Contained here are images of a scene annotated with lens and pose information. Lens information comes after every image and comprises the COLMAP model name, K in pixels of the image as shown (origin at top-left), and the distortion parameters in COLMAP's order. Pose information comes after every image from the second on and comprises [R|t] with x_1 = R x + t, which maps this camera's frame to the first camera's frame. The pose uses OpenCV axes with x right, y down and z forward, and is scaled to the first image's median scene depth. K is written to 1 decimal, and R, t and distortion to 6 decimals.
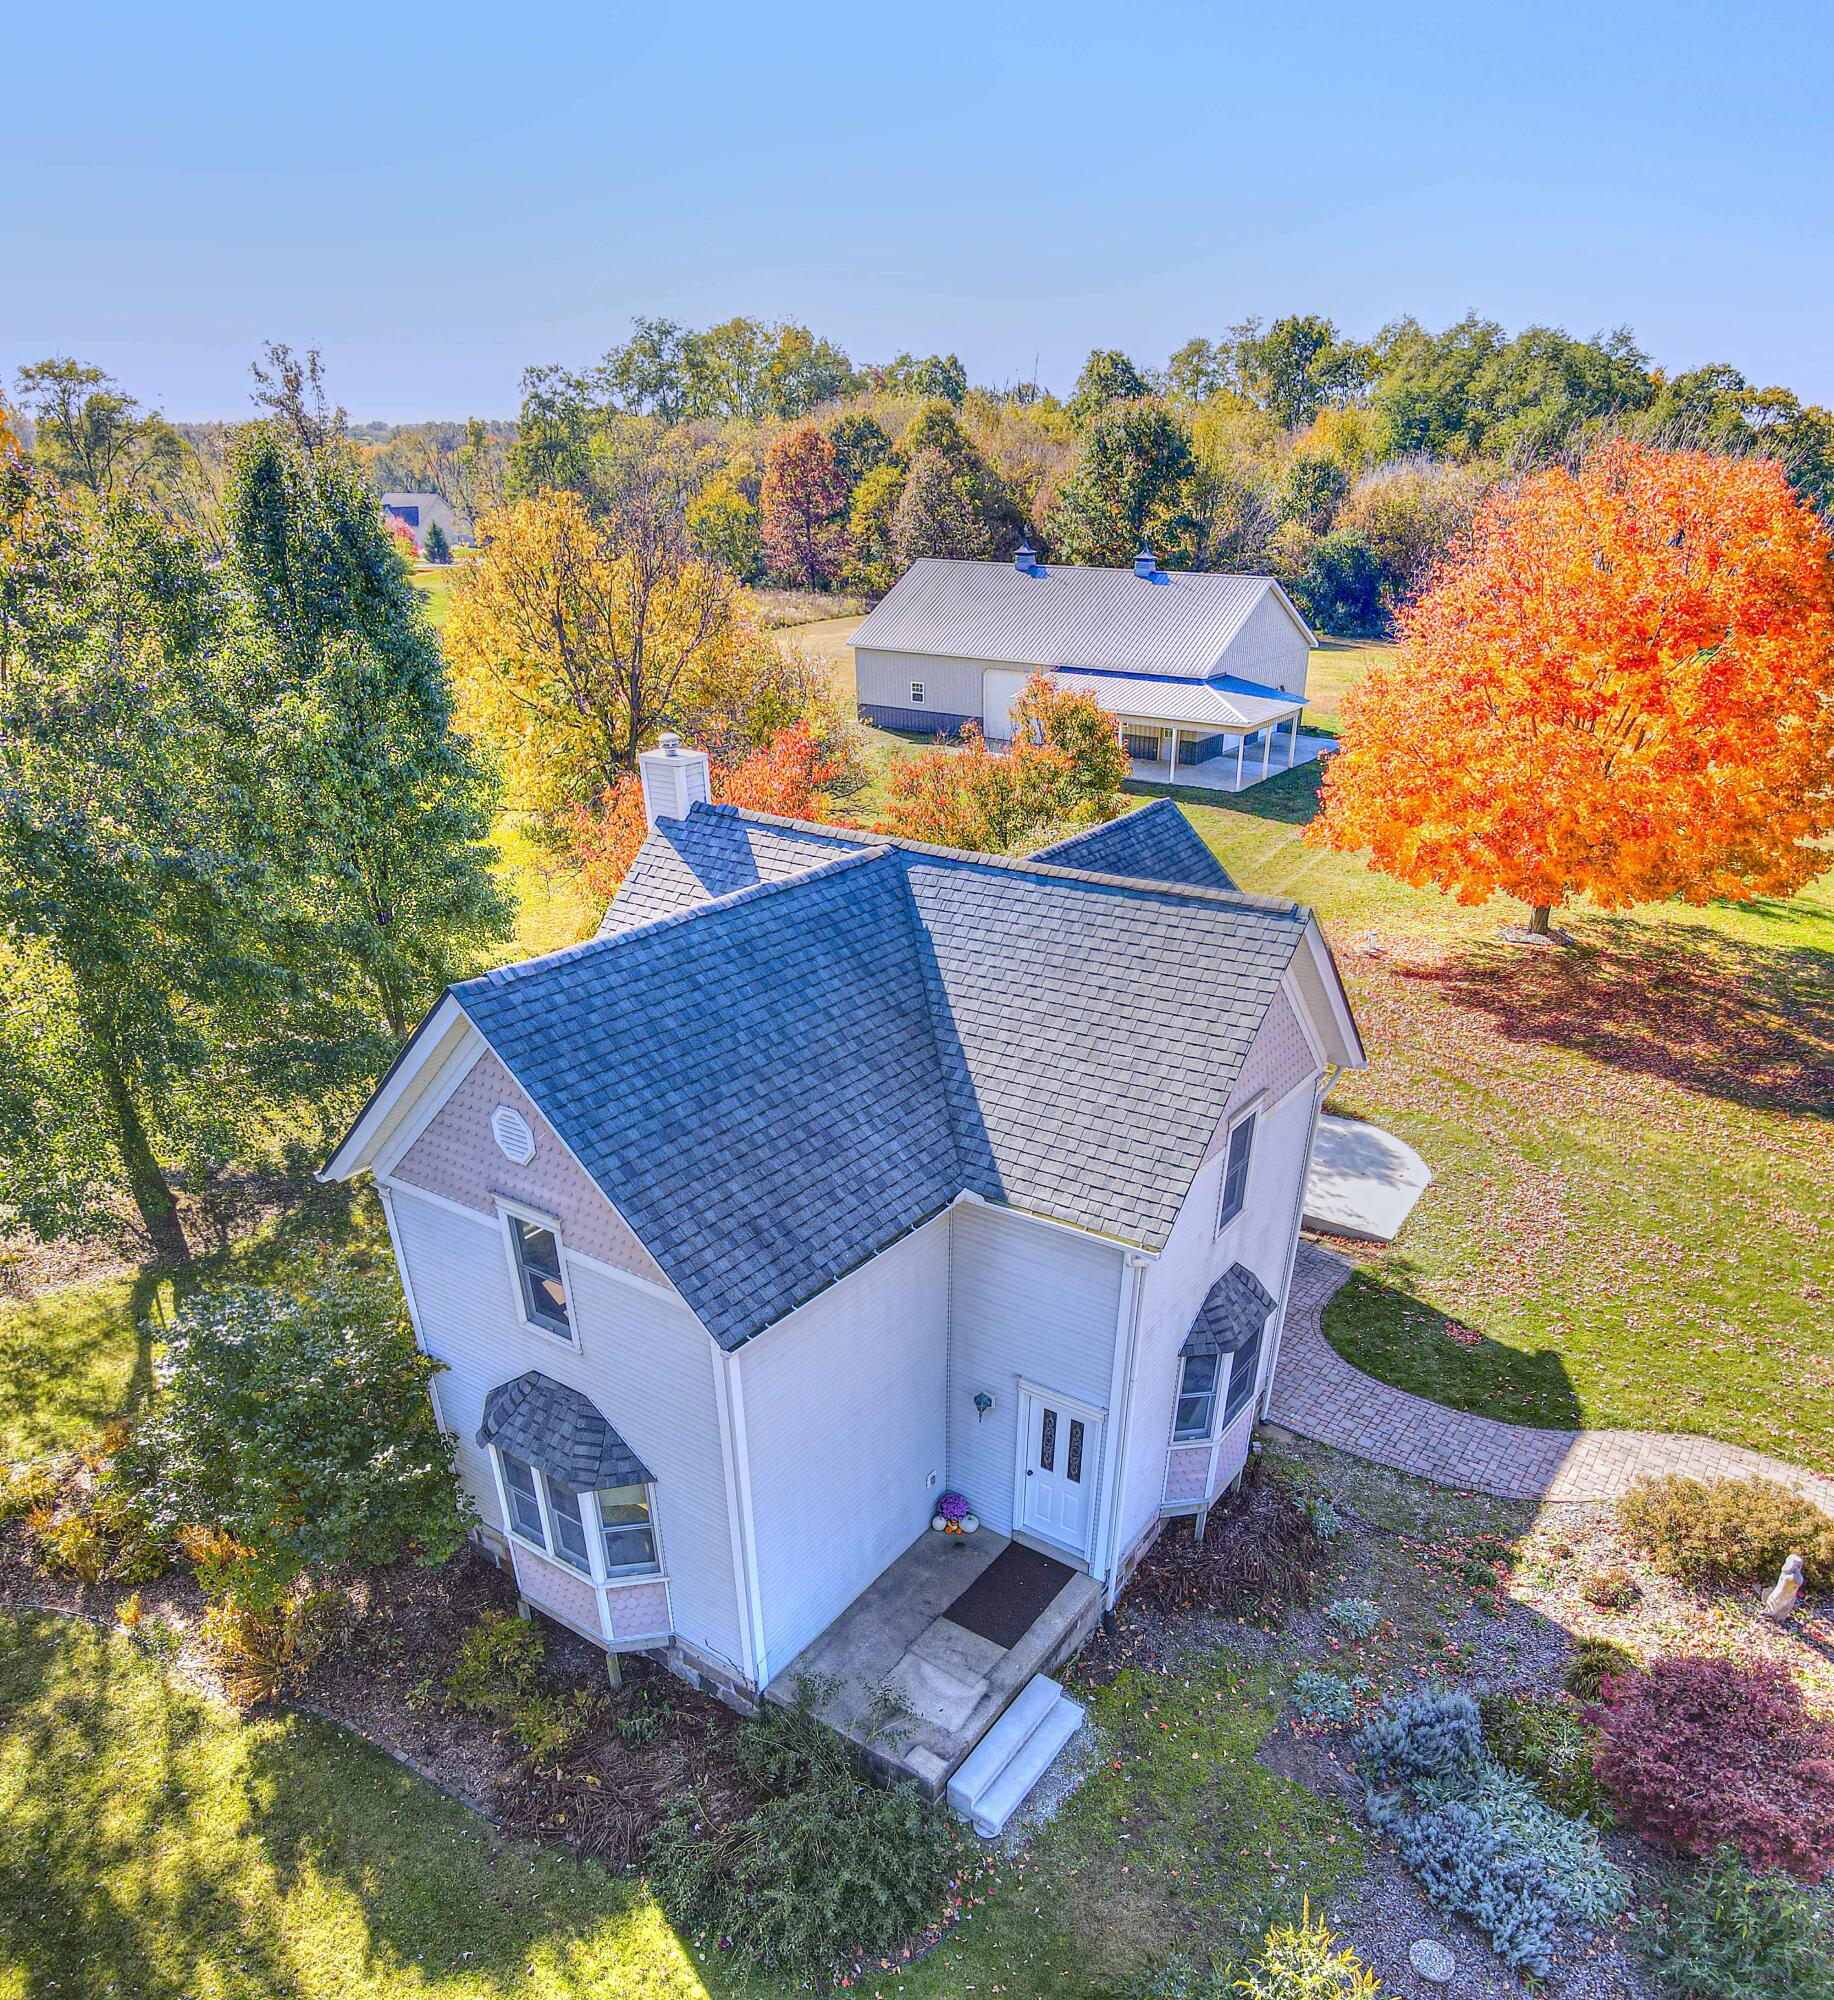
lens RADIAL K [[1353.6, 0, 921.3], [0, 1353.6, 1315.4], [0, 0, 1]] dist [-0.003360, -0.005502]
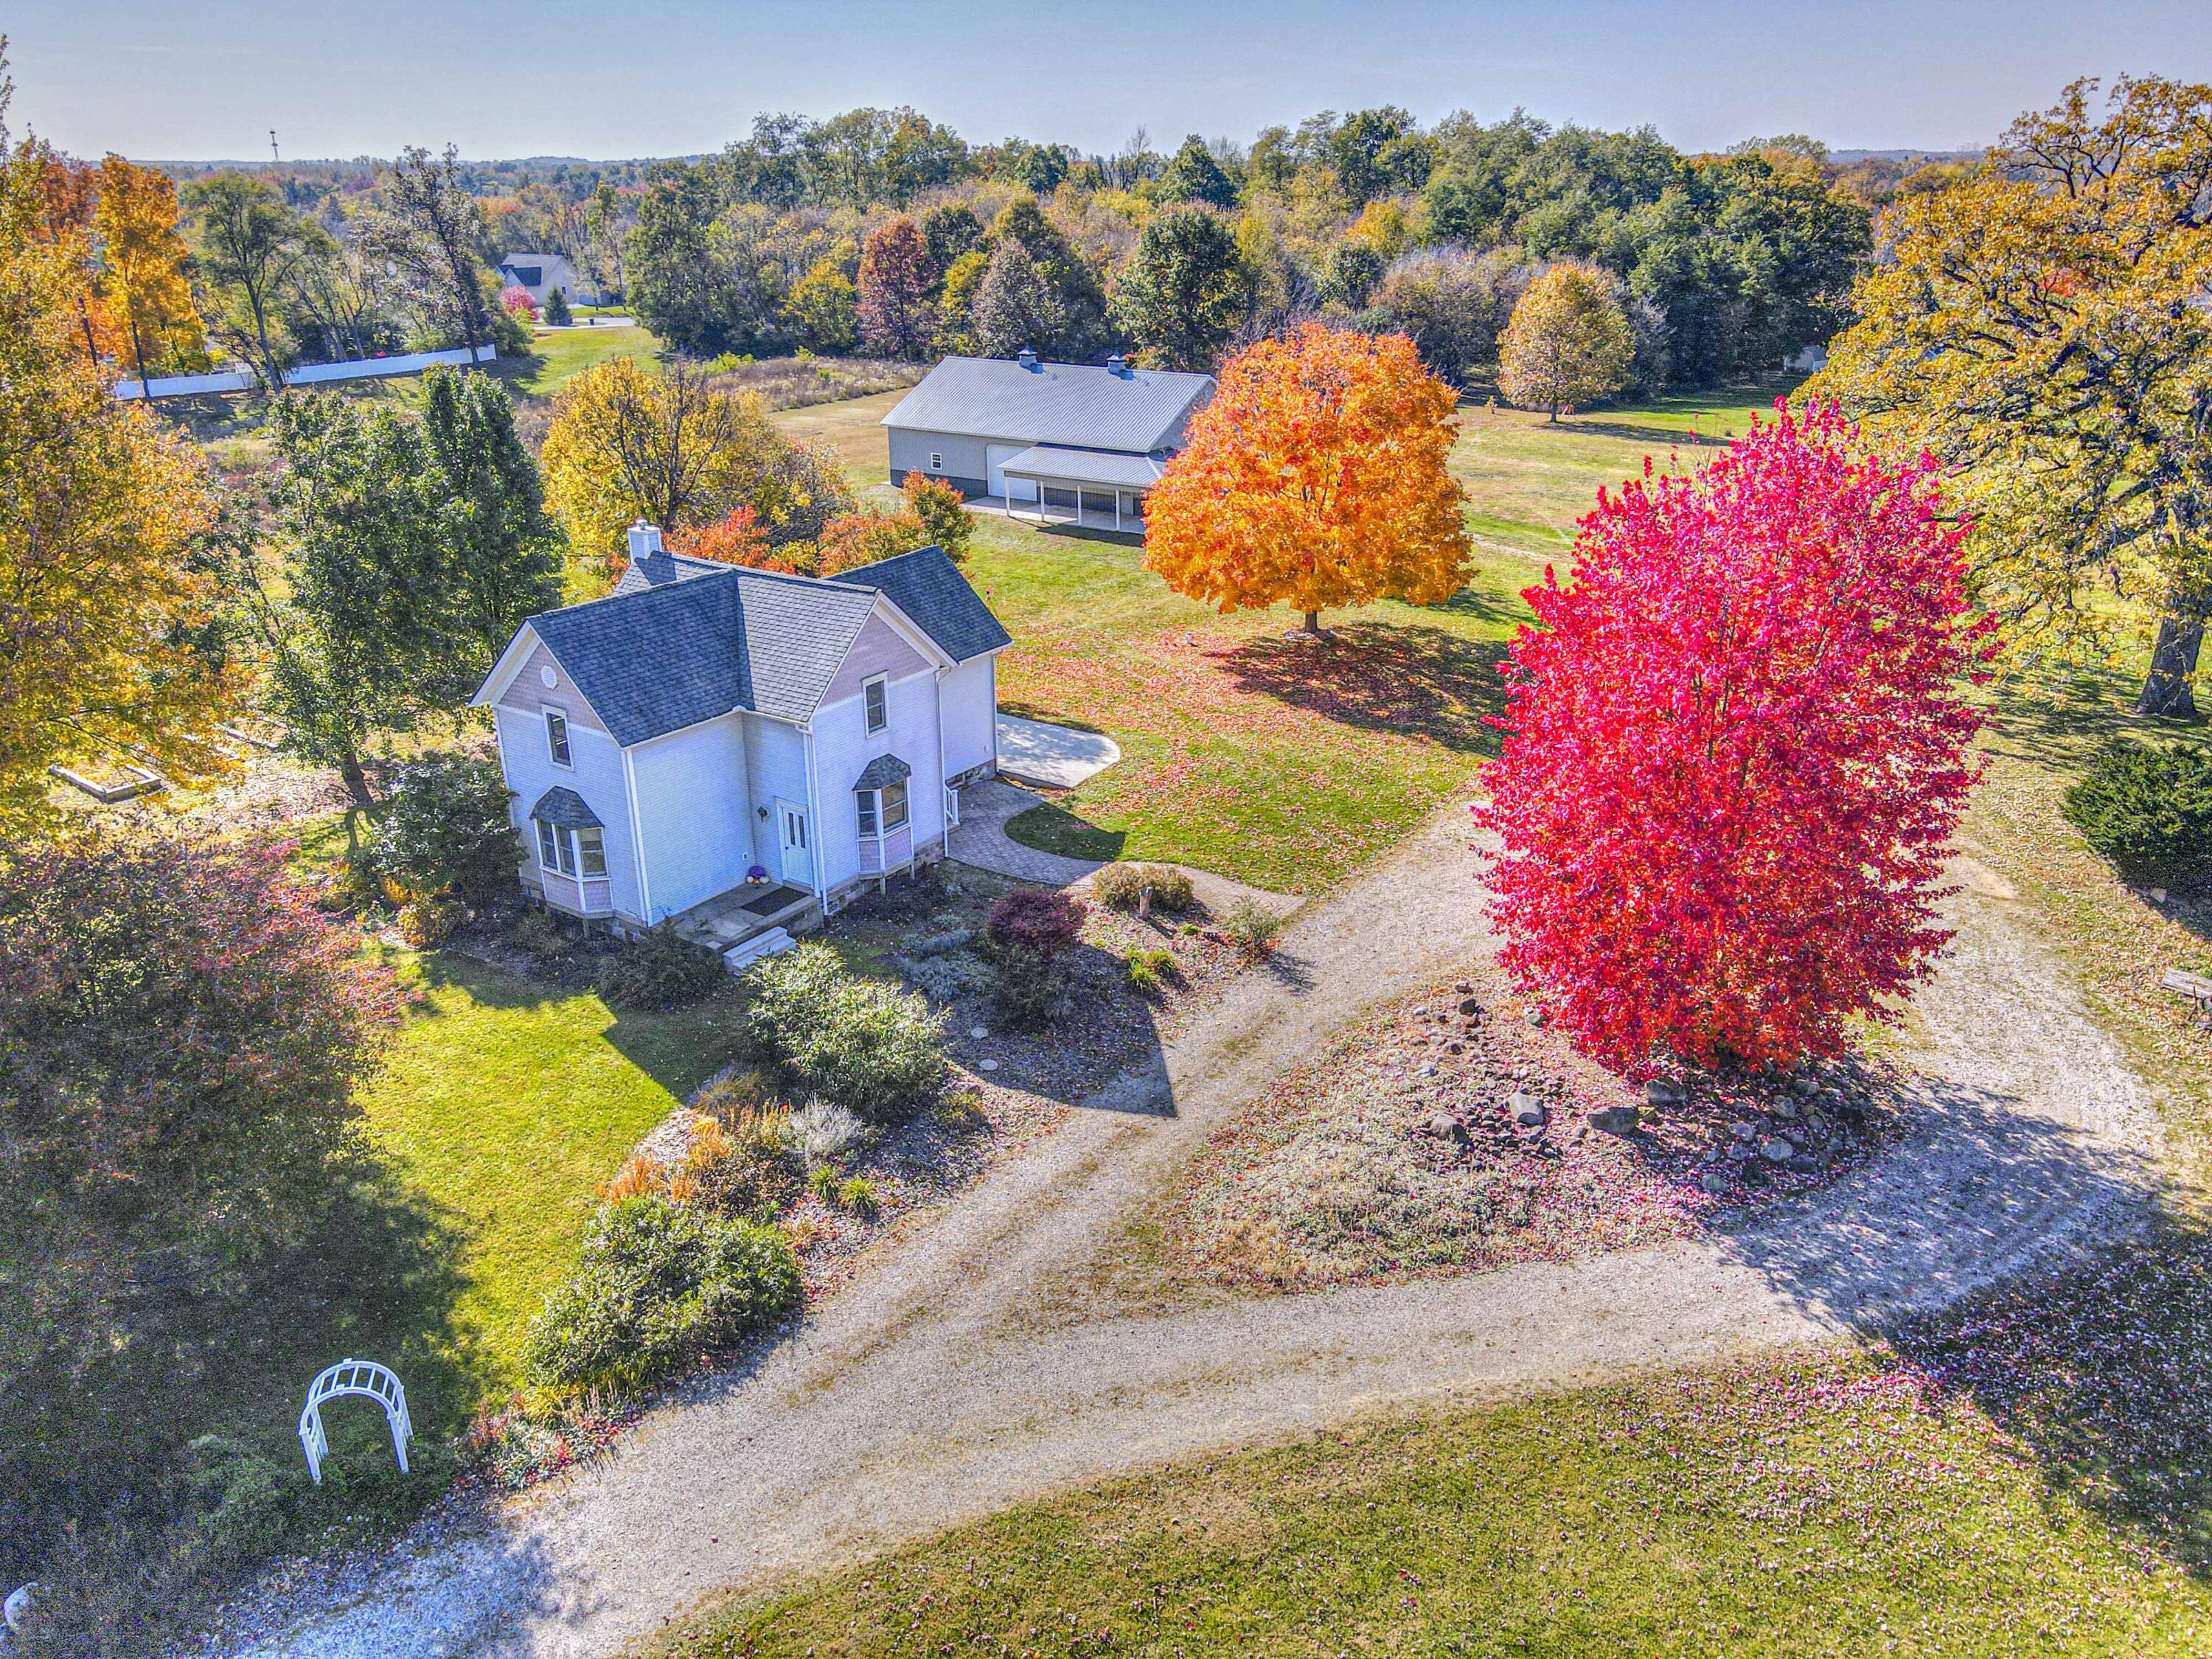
lens RADIAL K [[1603.8, 0, 1106.0], [0, 1603.8, 829.5], [0, 0, 1]] dist [-0.006526, 0.001056]
pose [[0.999935, -0.010119, 0.005197, 0.235911], [0.010908, 0.982562, -0.185615, 0.233678], [-0.003228, 0.185660, 0.982609, -0.619492]]
